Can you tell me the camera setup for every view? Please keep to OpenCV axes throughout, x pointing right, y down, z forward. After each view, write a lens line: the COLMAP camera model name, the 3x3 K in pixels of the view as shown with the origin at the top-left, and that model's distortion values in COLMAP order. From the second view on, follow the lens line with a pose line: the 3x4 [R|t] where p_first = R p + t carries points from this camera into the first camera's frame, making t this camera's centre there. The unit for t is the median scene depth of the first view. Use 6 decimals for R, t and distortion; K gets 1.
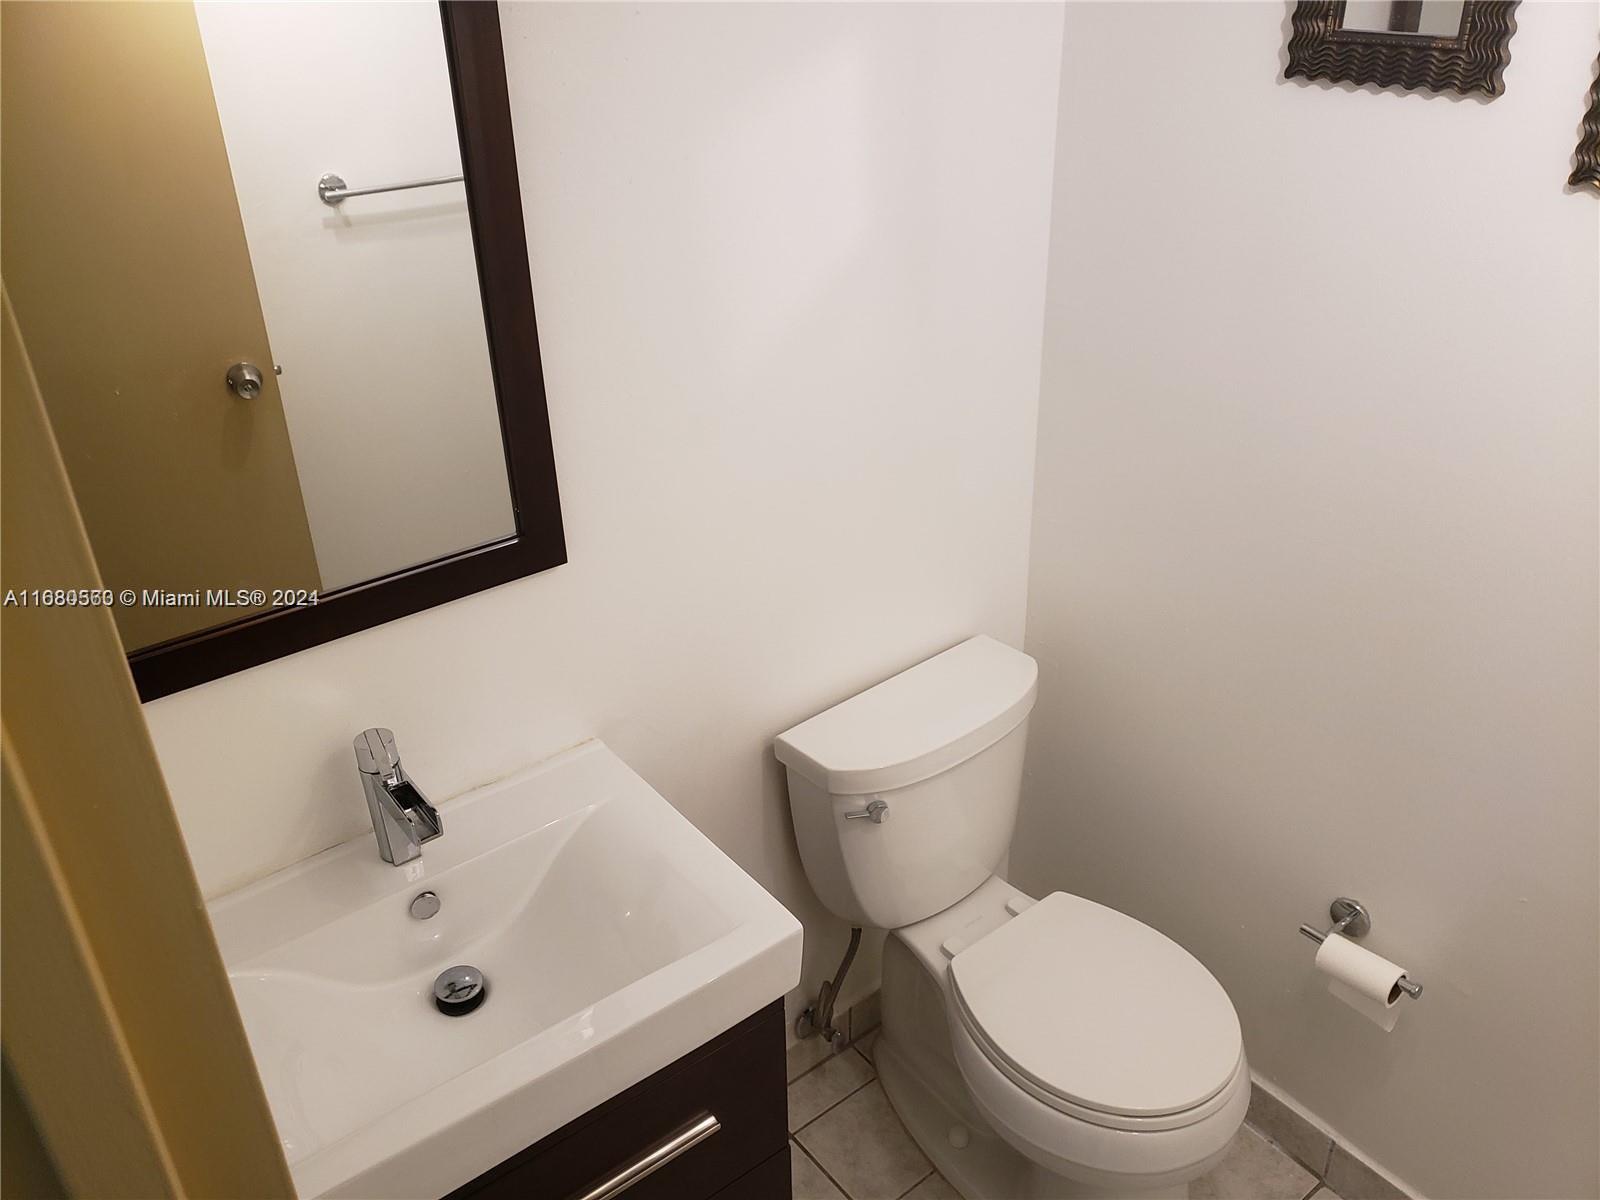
lens RADIAL K [[1234.3, 0, 787.0], [0, 1234.3, 602.2], [0, 0, 1]] dist [0.038194, -0.007821]
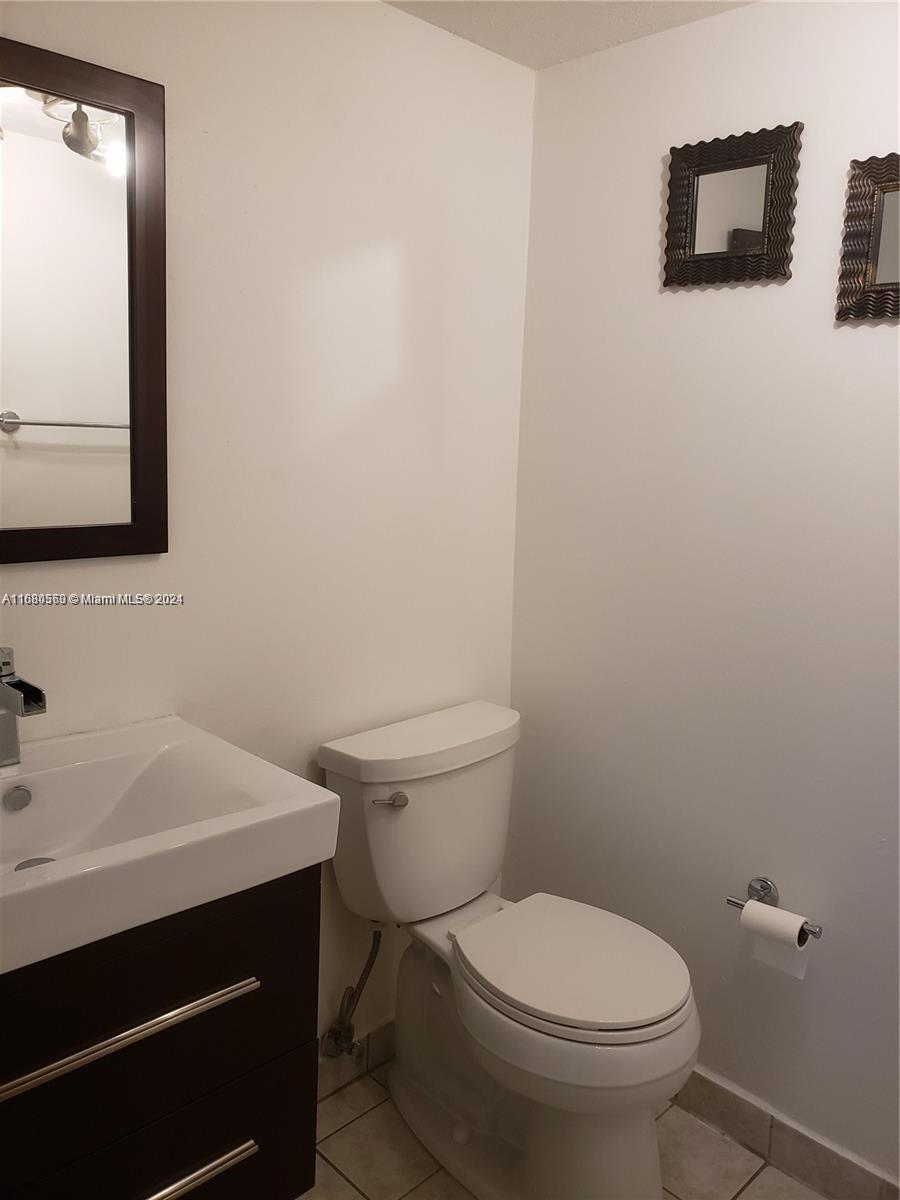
lens RADIAL K [[925.7, 0, 453.7], [0, 925.7, 589.6], [0, 0, 1]] dist [0.038194, -0.007821]
pose [[0.990698, 0.046080, 0.128040, -0.001638], [-0.000713, 0.942666, -0.333737, 0.258959], [-0.136077, 0.330541, 0.933930, 0.038851]]
